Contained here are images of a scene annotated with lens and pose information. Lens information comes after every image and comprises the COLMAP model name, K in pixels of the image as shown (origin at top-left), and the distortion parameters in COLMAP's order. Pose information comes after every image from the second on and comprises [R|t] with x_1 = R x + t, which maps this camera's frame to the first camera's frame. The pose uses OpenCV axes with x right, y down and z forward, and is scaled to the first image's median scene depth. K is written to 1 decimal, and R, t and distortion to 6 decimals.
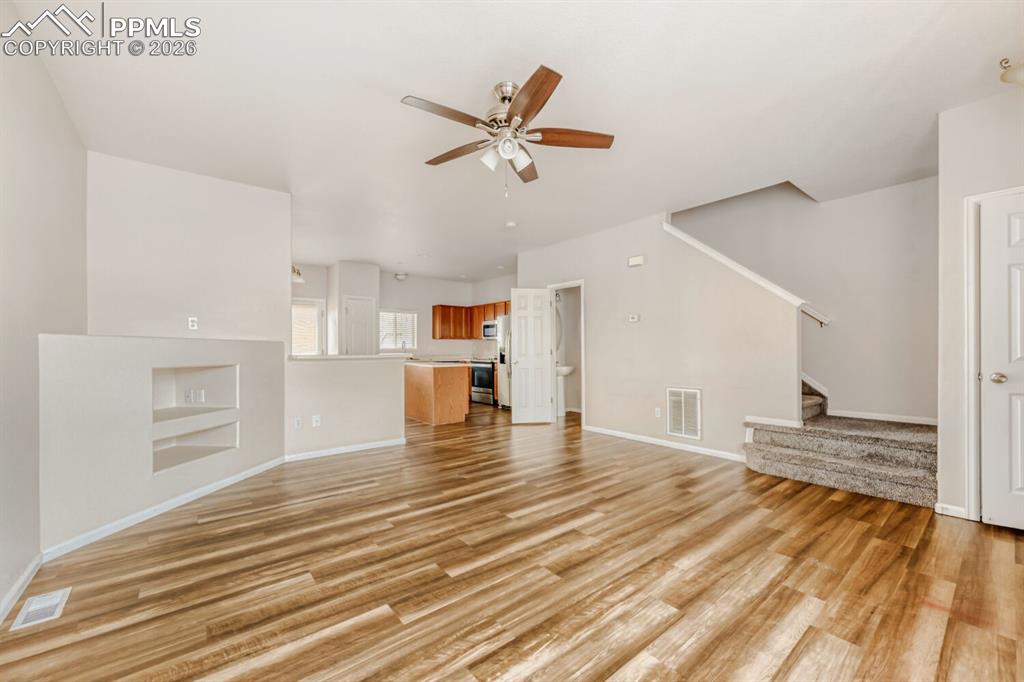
lens RADIAL K [[407.6, 0, 518.3], [0, 407.6, 348.7], [0, 0, 1]] dist [0.000718, 0.000051]
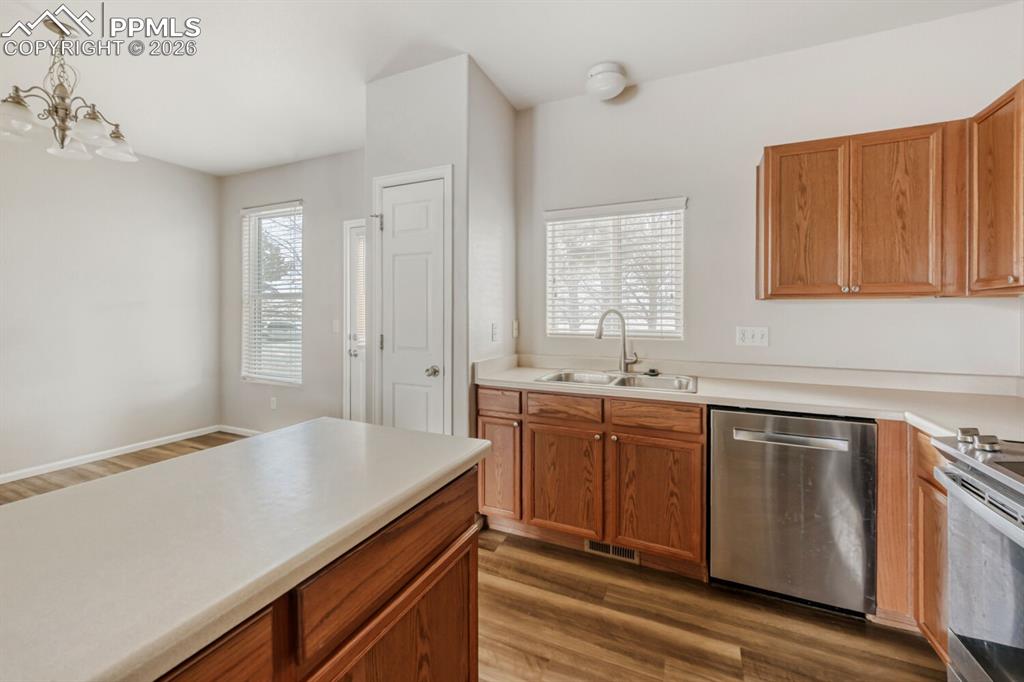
lens RADIAL K [[413.0, 0, 512.4], [0, 413.0, 313.6], [0, 0, 1]] dist [0.000302, 0.000122]
pose [[0.445456, 0.002119, -0.895302, -0.116760], [-0.007098, 0.999974, -0.001166, -0.032853], [0.895276, 0.006875, 0.445459, 1.743968]]
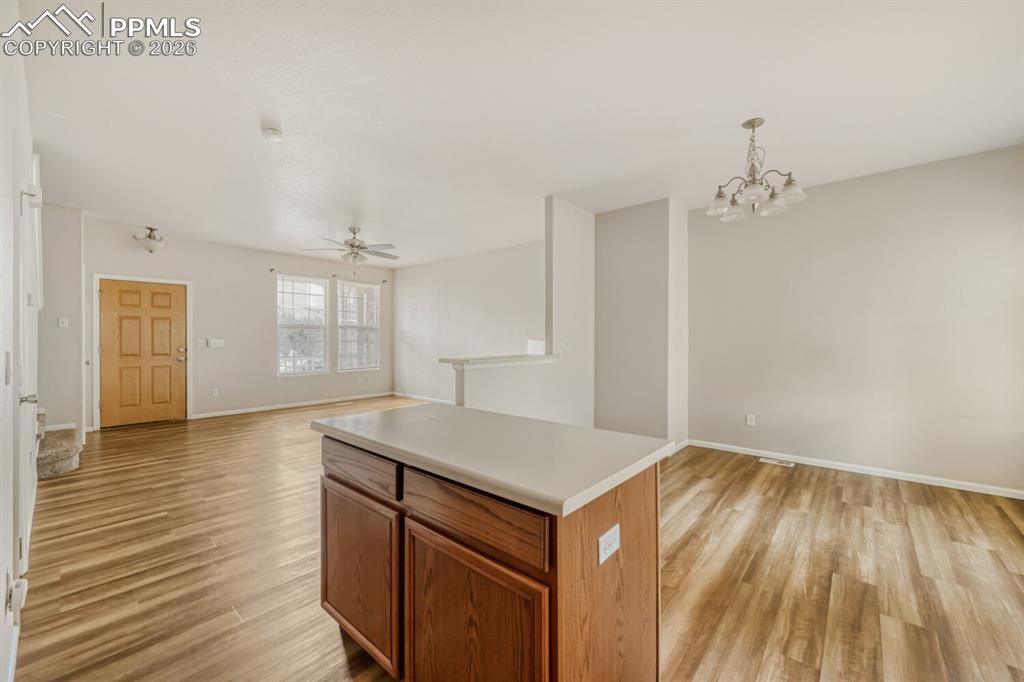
lens RADIAL K [[397.4, 0, 515.2], [0, 397.4, 339.3], [0, 0, 1]] dist [-0.000023, -0.000135]
pose [[-0.985544, 0.004631, -0.169354, -0.329074], [0.003762, 0.999978, 0.005450, -0.028796], [0.169375, 0.004734, -0.985540, 2.066963]]
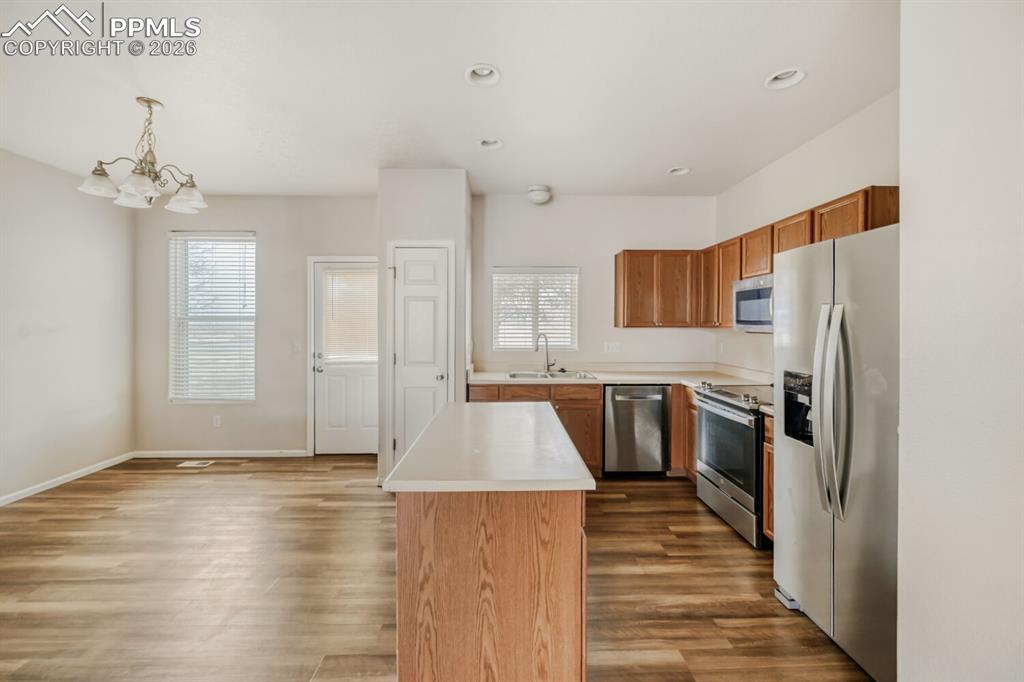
lens RADIAL K [[407.3, 0, 515.0], [0, 407.3, 325.7], [0, 0, 1]] dist [-0.008120, 0.000249]
pose [[0.786397, 0.005732, -0.617695, -0.037508], [-0.003261, 0.999982, 0.005128, -0.064306], [0.617713, -0.002018, 0.786401, 1.323226]]
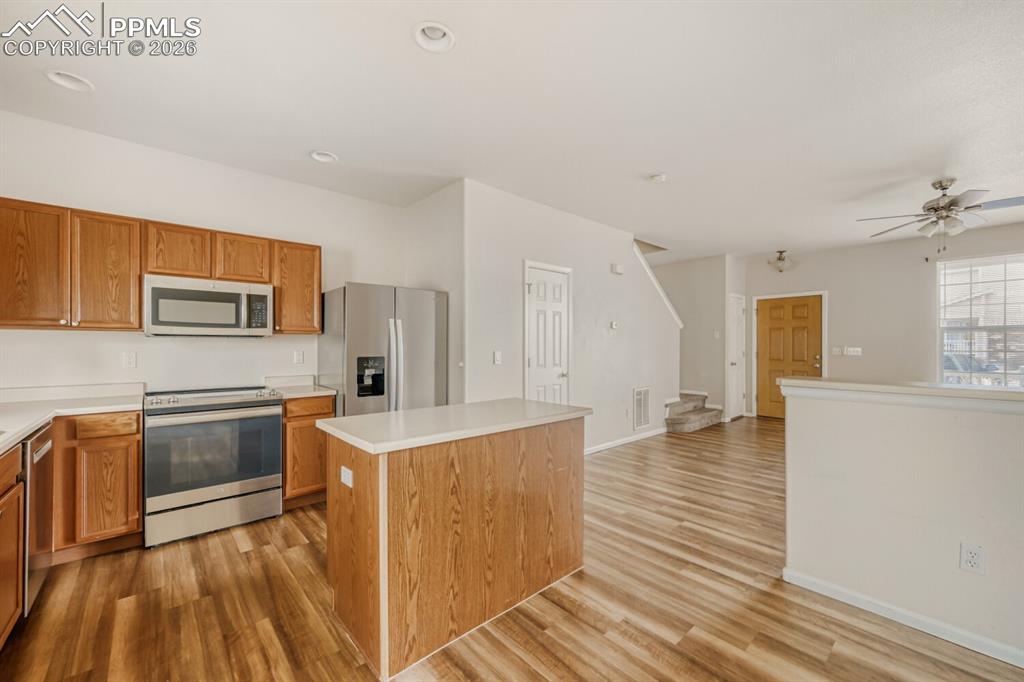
lens RADIAL K [[403.6, 0, 511.4], [0, 403.6, 345.6], [0, 0, 1]] dist [-0.000703, -0.000247]
pose [[-0.041466, 0.004150, 0.999131, -0.890631], [0.001644, 0.999990, -0.004086, -0.027032], [-0.999139, 0.001473, -0.041472, 1.651132]]
